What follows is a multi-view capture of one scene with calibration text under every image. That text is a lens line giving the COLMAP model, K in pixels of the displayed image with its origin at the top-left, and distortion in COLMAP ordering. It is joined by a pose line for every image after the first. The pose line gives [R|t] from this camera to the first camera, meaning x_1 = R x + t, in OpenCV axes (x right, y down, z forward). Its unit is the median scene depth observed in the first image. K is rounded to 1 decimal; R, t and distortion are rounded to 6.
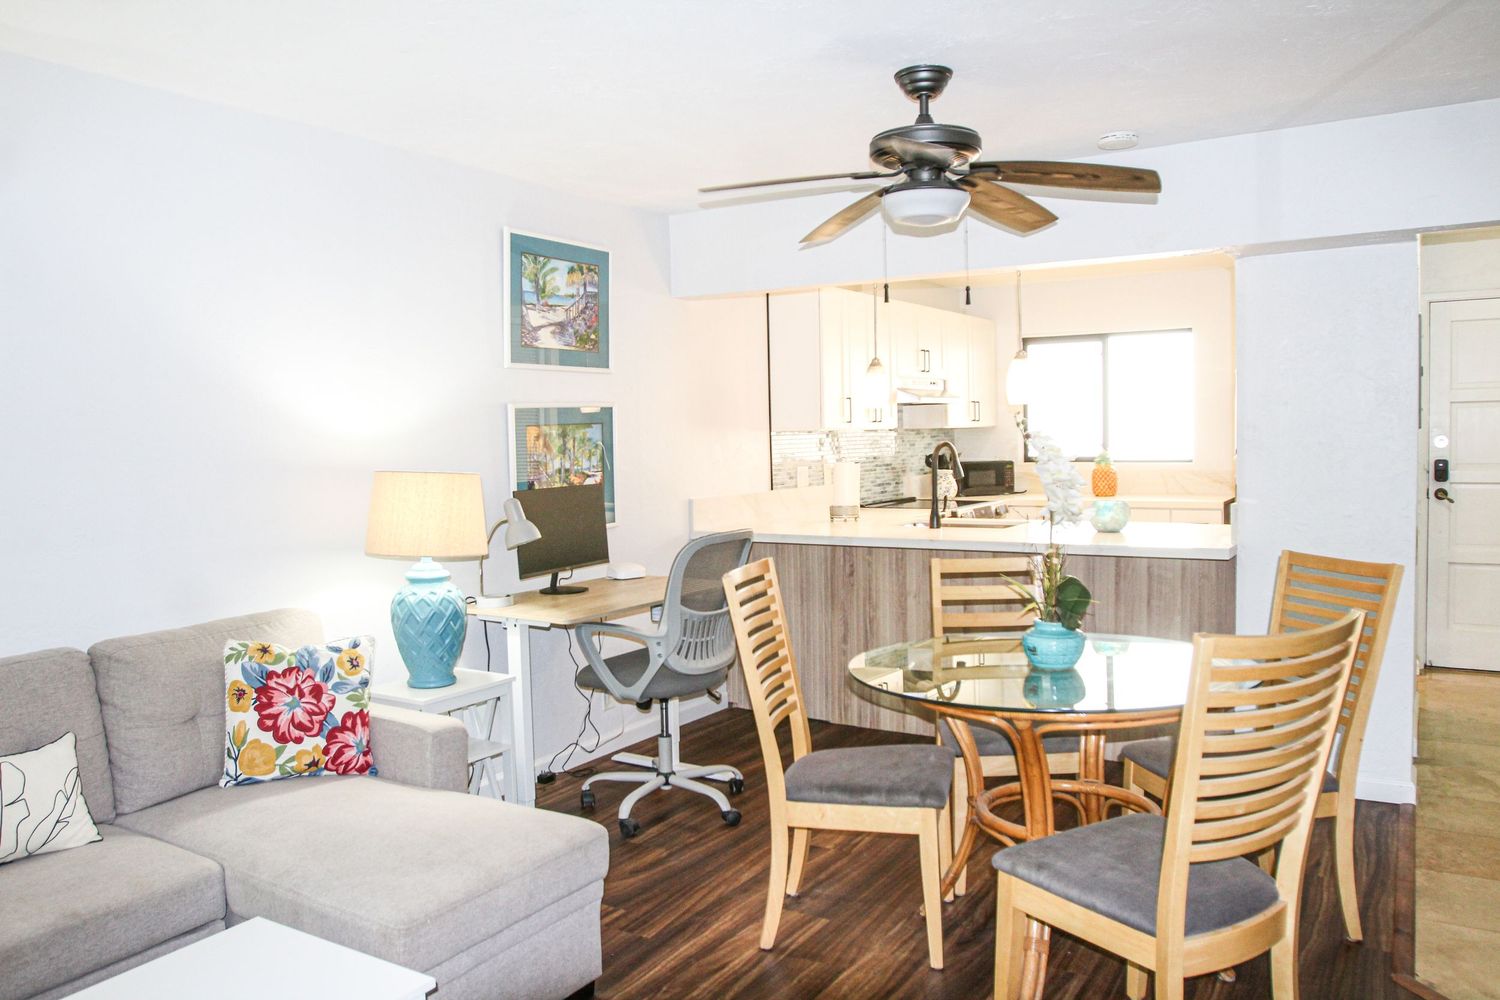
lens RADIAL K [[1117.1, 0, 750.0], [0, 1117.1, 500.0], [0, 0, 1]] dist [-0.103668, 0.072540]
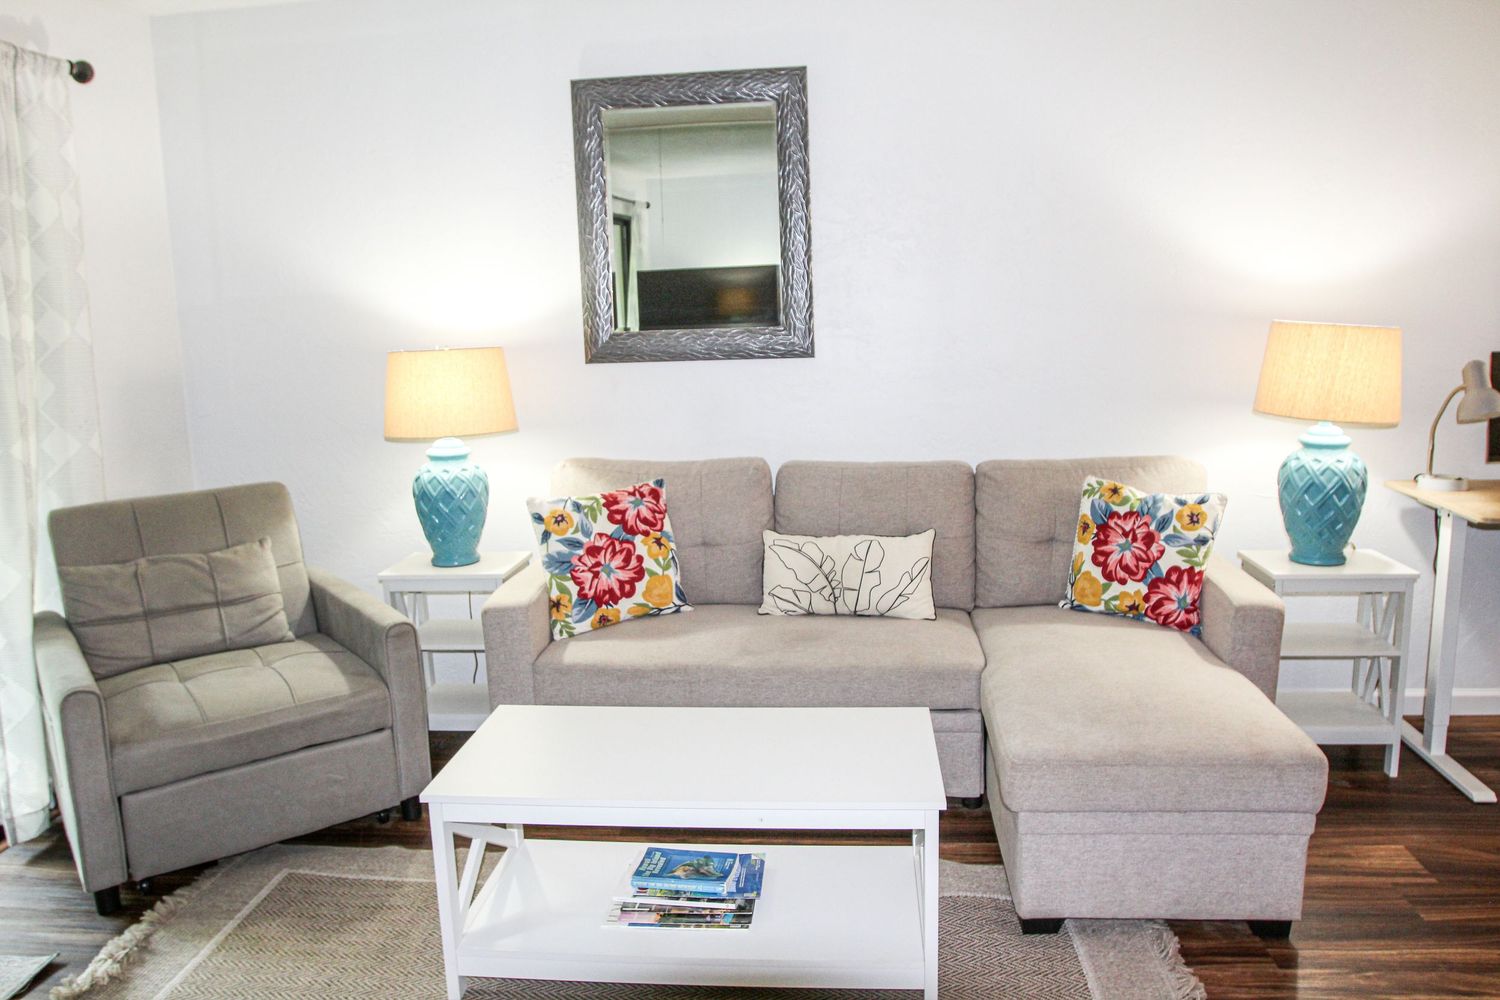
lens RADIAL K [[1117.1, 0, 750.0], [0, 1117.1, 500.0], [0, 0, 1]] dist [-0.103668, 0.072540]
pose [[0.435757, 0.163805, -0.885033, 0.340136], [-0.034961, 0.985638, 0.165212, -0.016157], [0.899385, -0.041051, 0.435225, 0.230469]]
